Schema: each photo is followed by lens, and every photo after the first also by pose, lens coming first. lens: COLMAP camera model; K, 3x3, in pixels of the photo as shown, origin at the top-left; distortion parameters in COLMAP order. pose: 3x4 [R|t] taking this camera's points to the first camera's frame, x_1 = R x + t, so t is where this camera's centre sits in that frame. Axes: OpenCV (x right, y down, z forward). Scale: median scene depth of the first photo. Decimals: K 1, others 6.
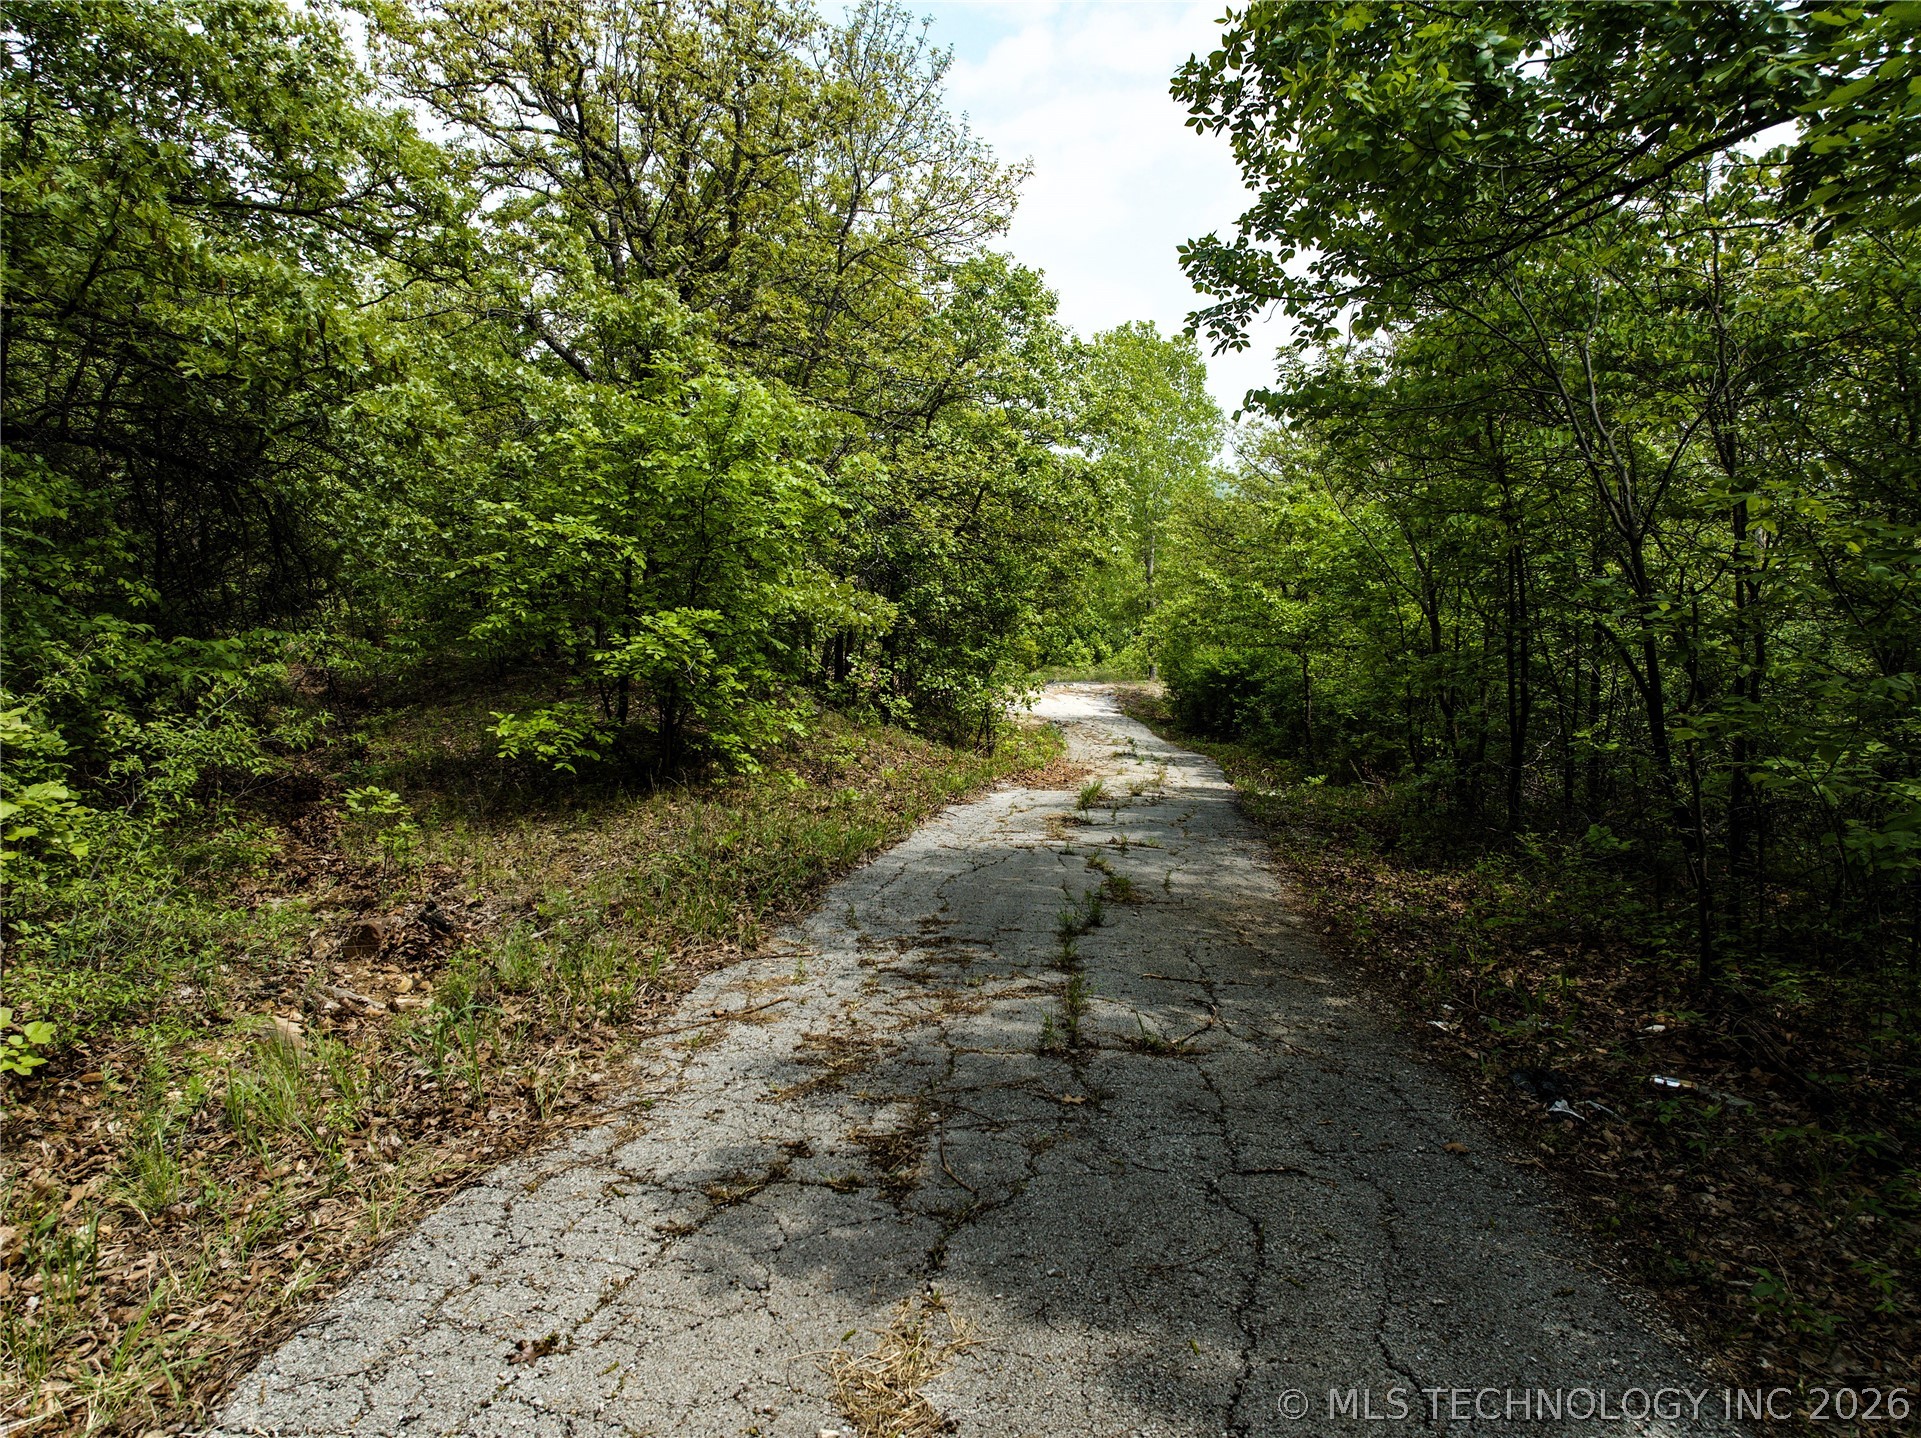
lens RADIAL K [[1364.5, 0, 957.4], [0, 1364.5, 719.8], [0, 0, 1]] dist [-0.035160, 0.001601]
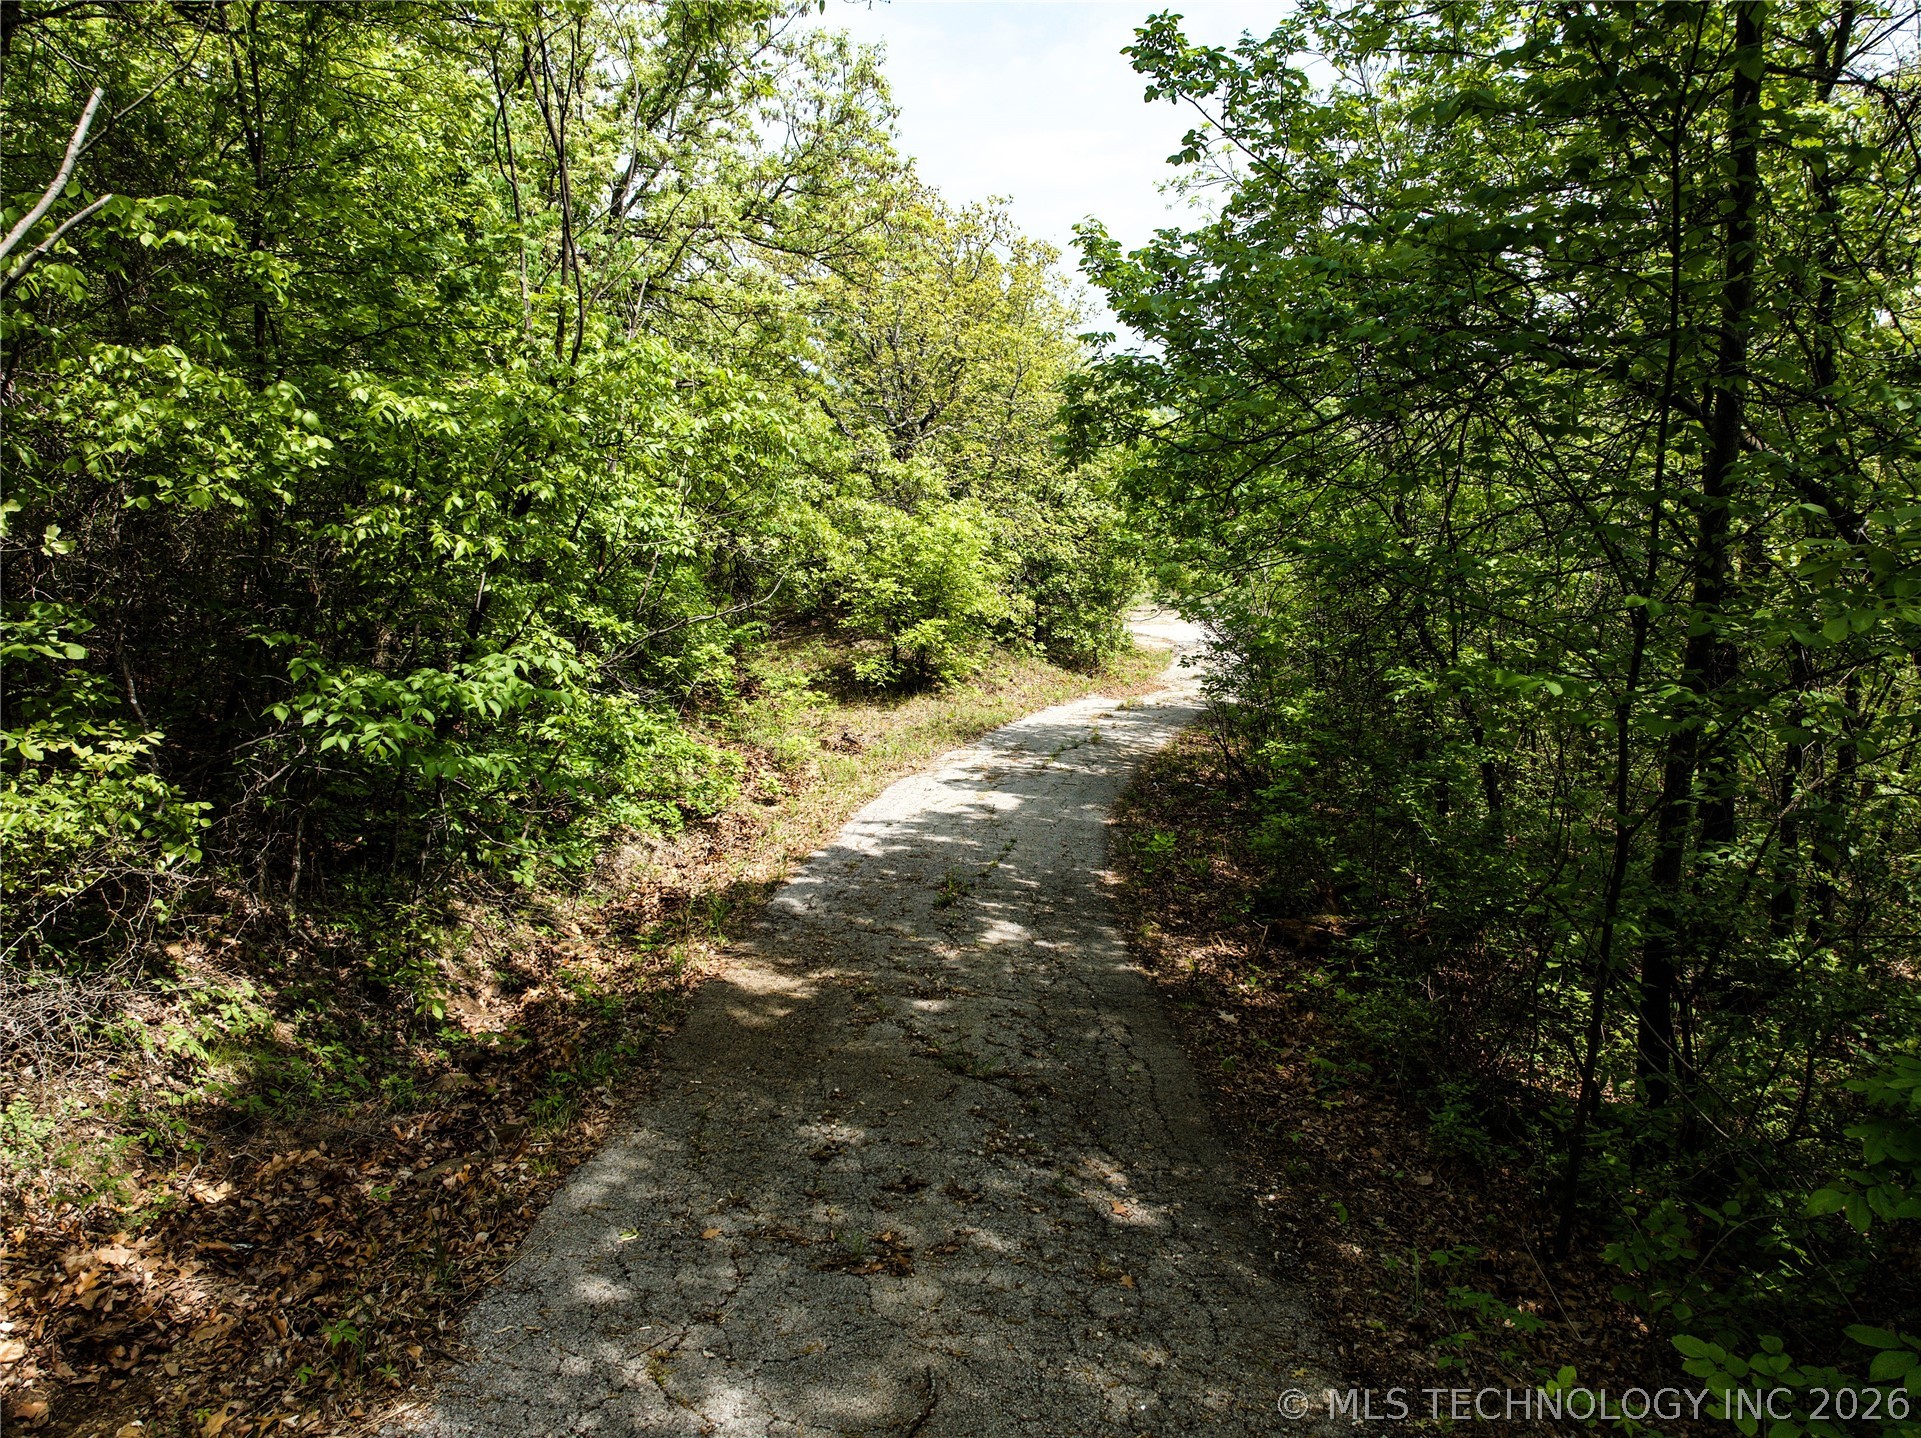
lens RADIAL K [[1364.5, 0, 960.3], [0, 1364.5, 716.2], [0, 0, 1]] dist [-0.035160, 0.001601]
pose [[0.990258, 0.031284, -0.135682, 0.173174], [-0.021709, 0.997206, 0.071480, -0.082216], [0.137539, -0.067838, 0.988171, -1.328808]]
